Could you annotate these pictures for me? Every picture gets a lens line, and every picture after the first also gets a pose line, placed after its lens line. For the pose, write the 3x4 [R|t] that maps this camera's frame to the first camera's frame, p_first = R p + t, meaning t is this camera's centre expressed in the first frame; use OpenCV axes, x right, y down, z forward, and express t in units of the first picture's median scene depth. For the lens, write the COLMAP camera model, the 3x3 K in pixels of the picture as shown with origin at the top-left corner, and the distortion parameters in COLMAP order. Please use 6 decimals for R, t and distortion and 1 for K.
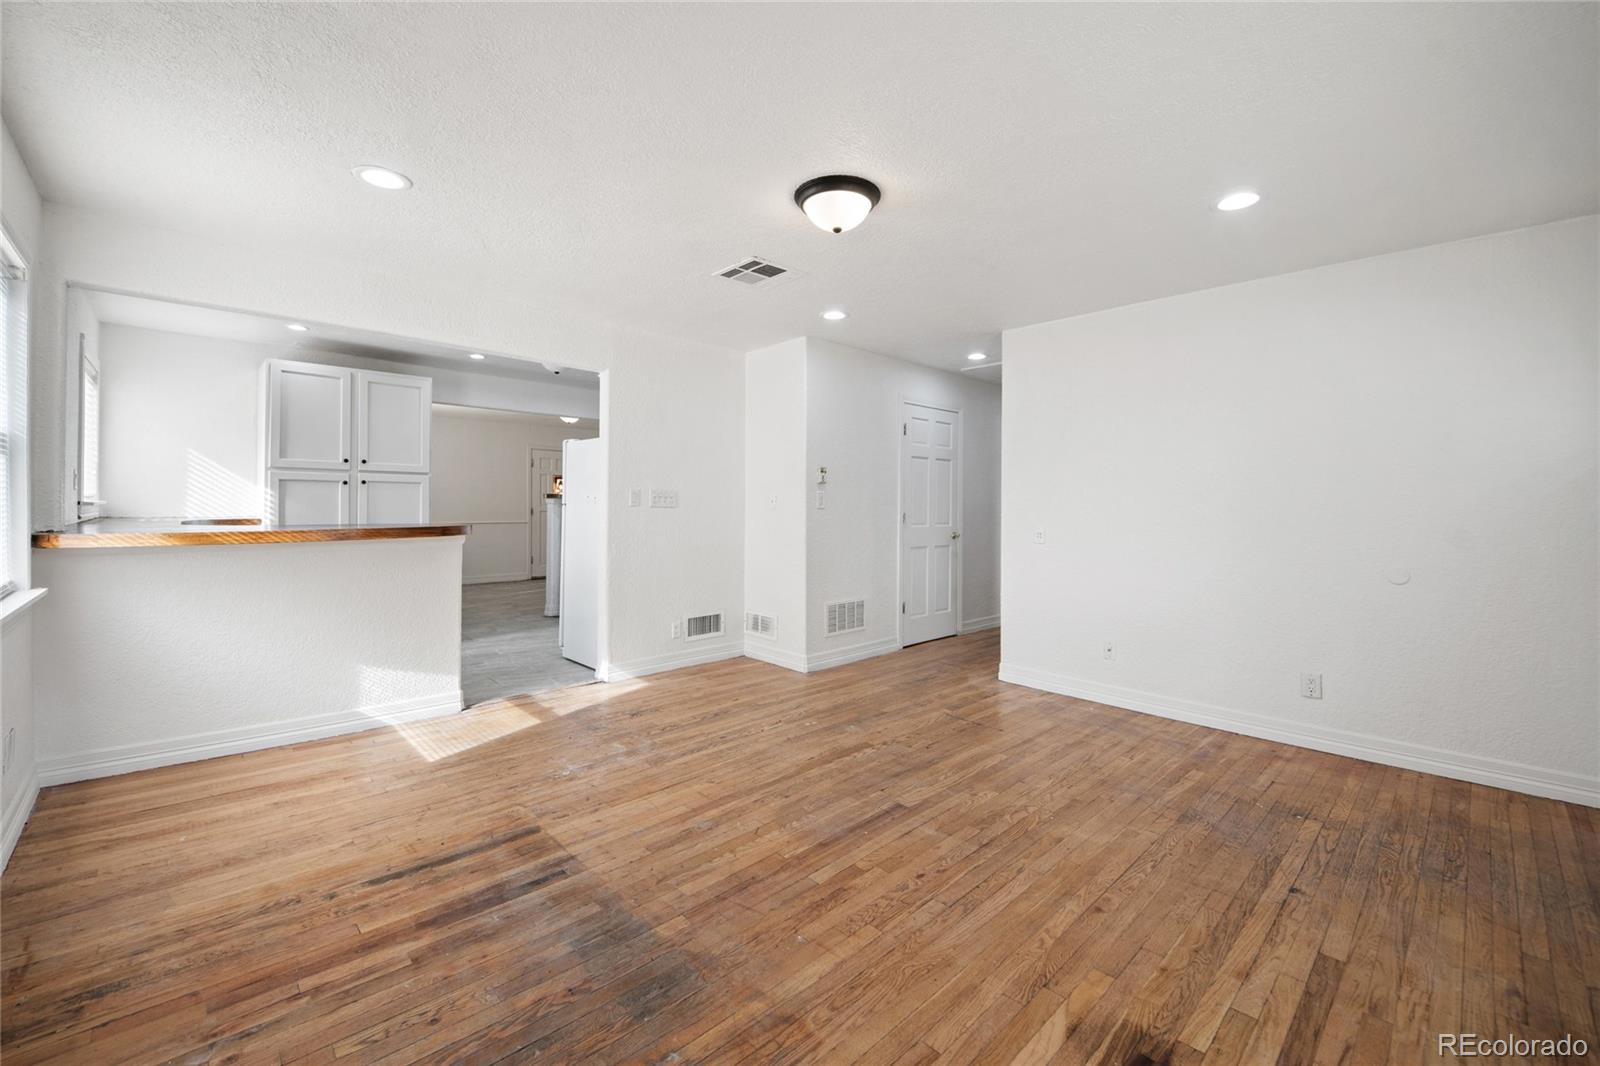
lens RADIAL K [[657.5, 0, 811.9], [0, 657.5, 525.4], [0, 0, 1]] dist [0.036564, -0.032184]
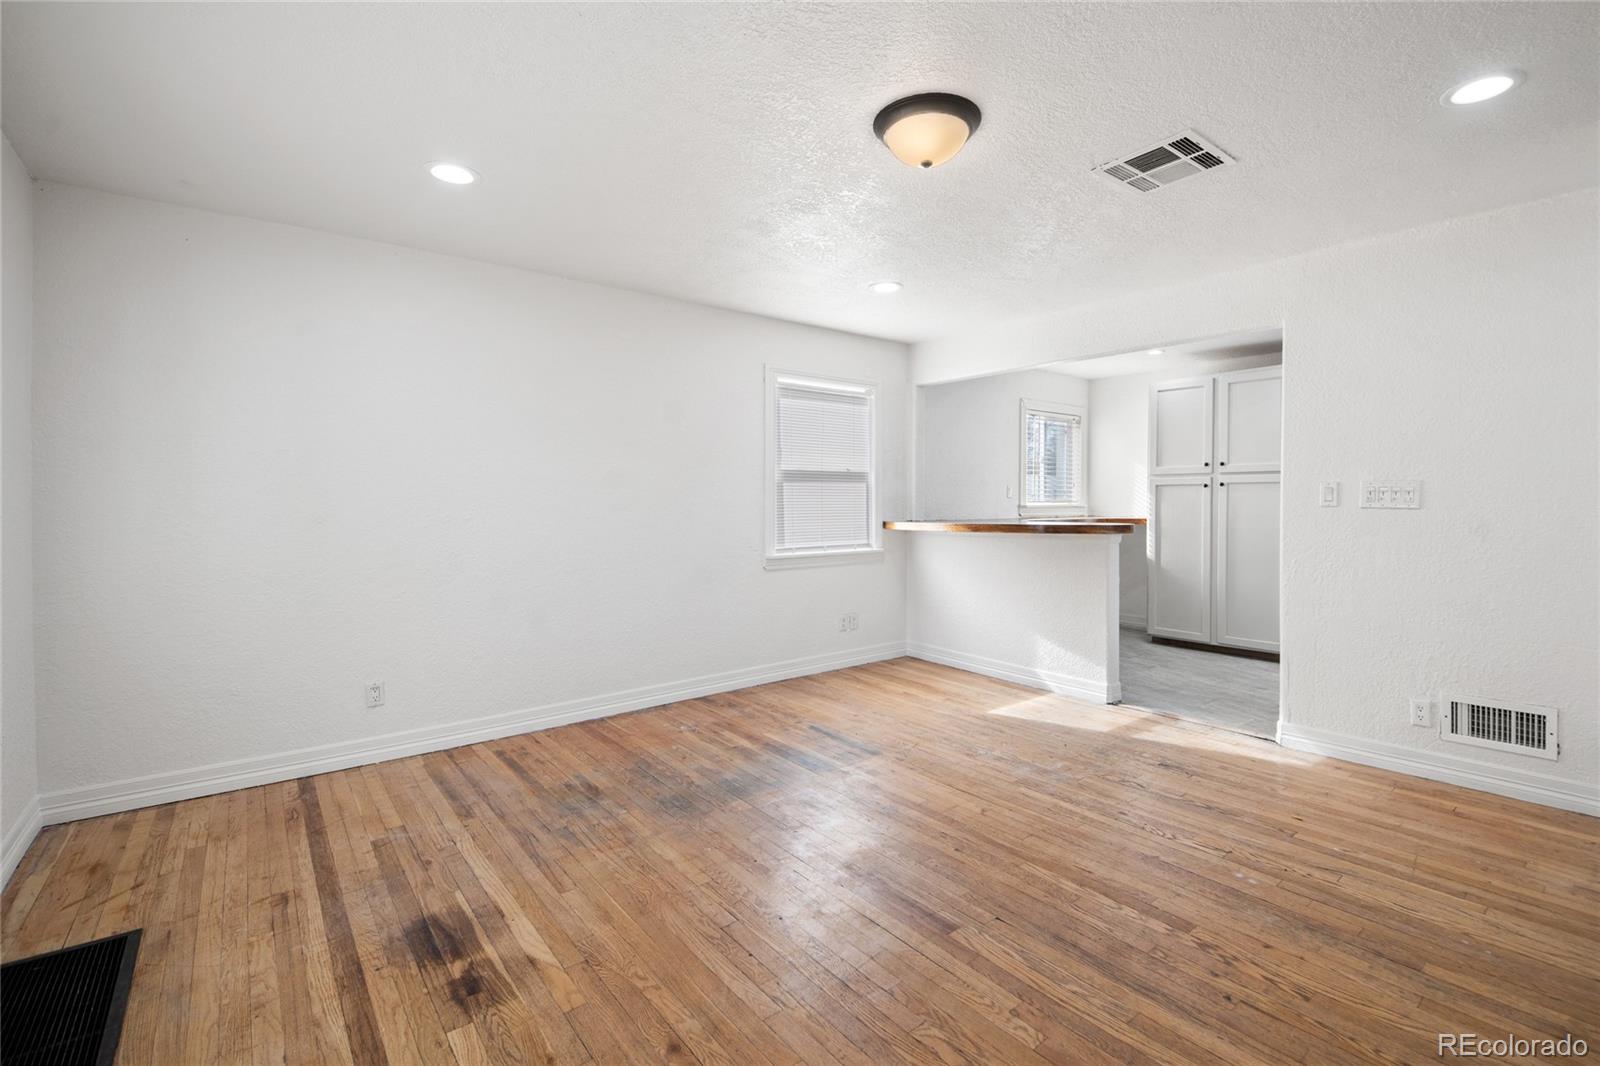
lens RADIAL K [[710.6, 0, 803.0], [0, 710.6, 511.5], [0, 0, 1]] dist [0.033153, -0.028186]
pose [[-0.104184, 0.003992, -0.994550, 0.909419], [-0.033114, 0.999424, 0.007480, -0.019942], [0.994007, 0.033713, -0.103992, 0.909251]]
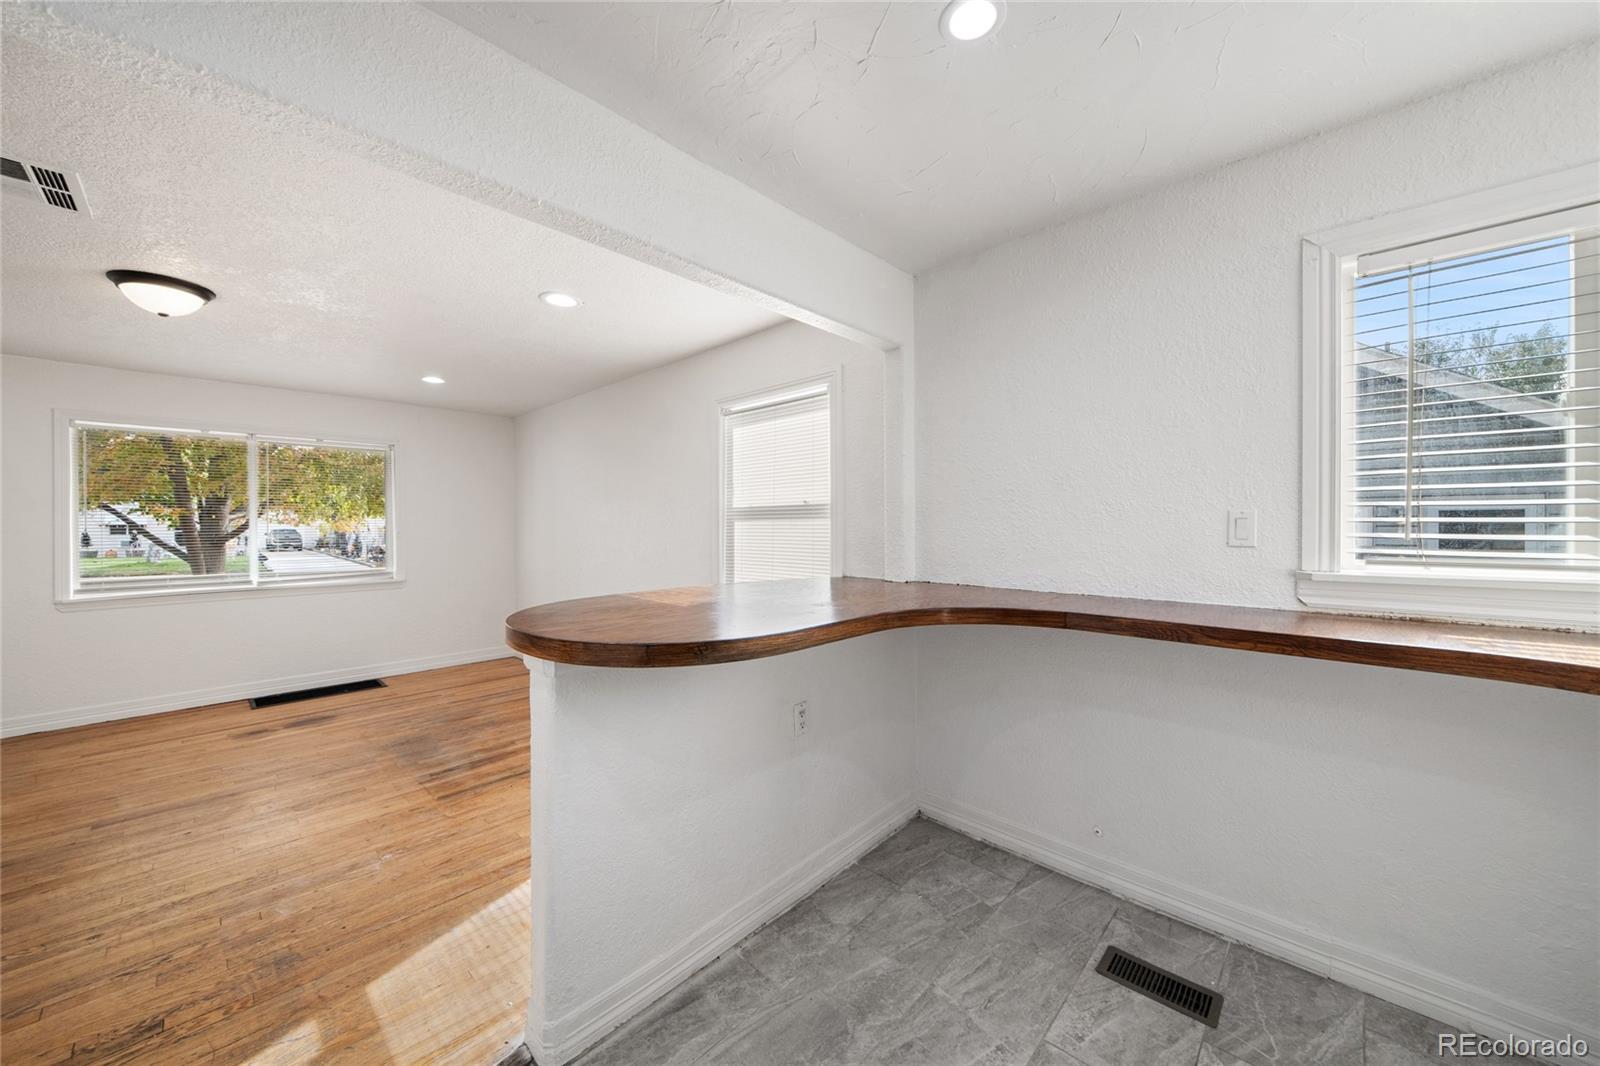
lens RADIAL K [[576.6, 0, 814.6], [0, 576.6, 521.3], [0, 0, 1]] dist [0.001342, -0.005133]
pose [[-0.998276, -0.003319, -0.058604, -1.004417], [-0.005163, 0.999495, 0.031340, -0.120638], [0.058471, 0.031589, -0.997789, 2.000369]]
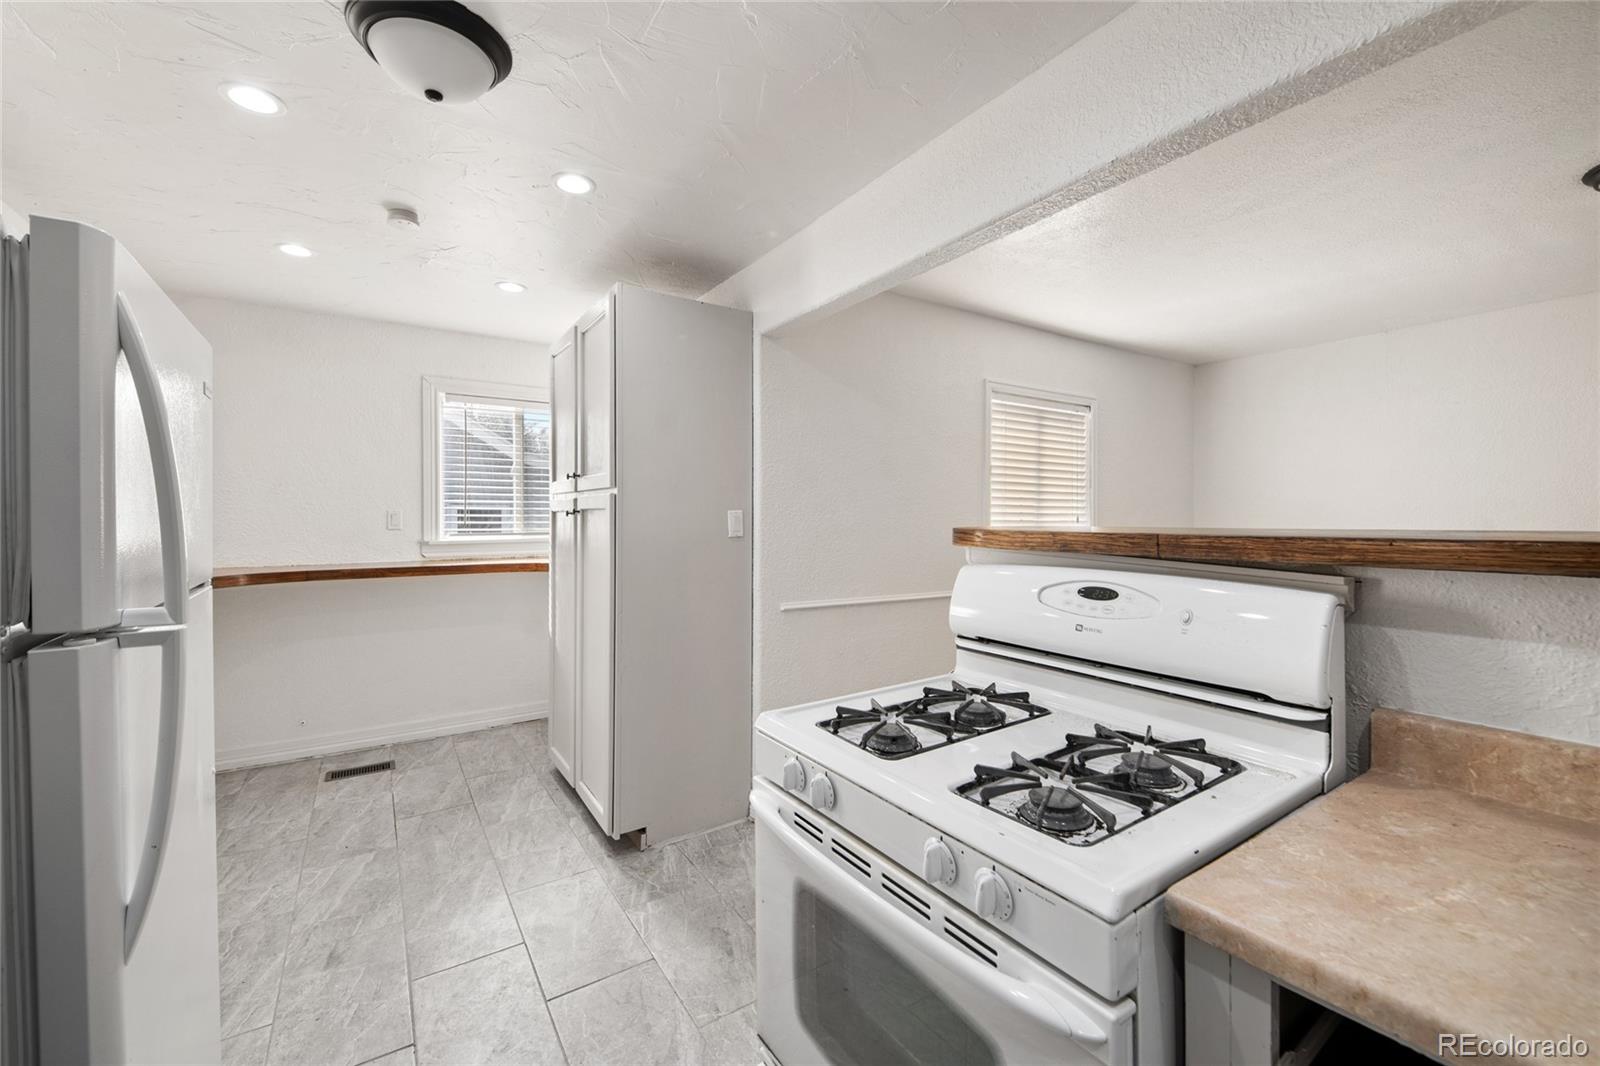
lens RADIAL K [[657.5, 0, 811.9], [0, 657.5, 525.4], [0, 0, 1]] dist [0.036564, -0.032184]
pose [[-0.179613, 0.009283, -0.983694, -0.263272], [-0.031754, 0.999380, 0.015229, -0.133702], [0.983225, 0.033972, -0.179207, 2.527787]]
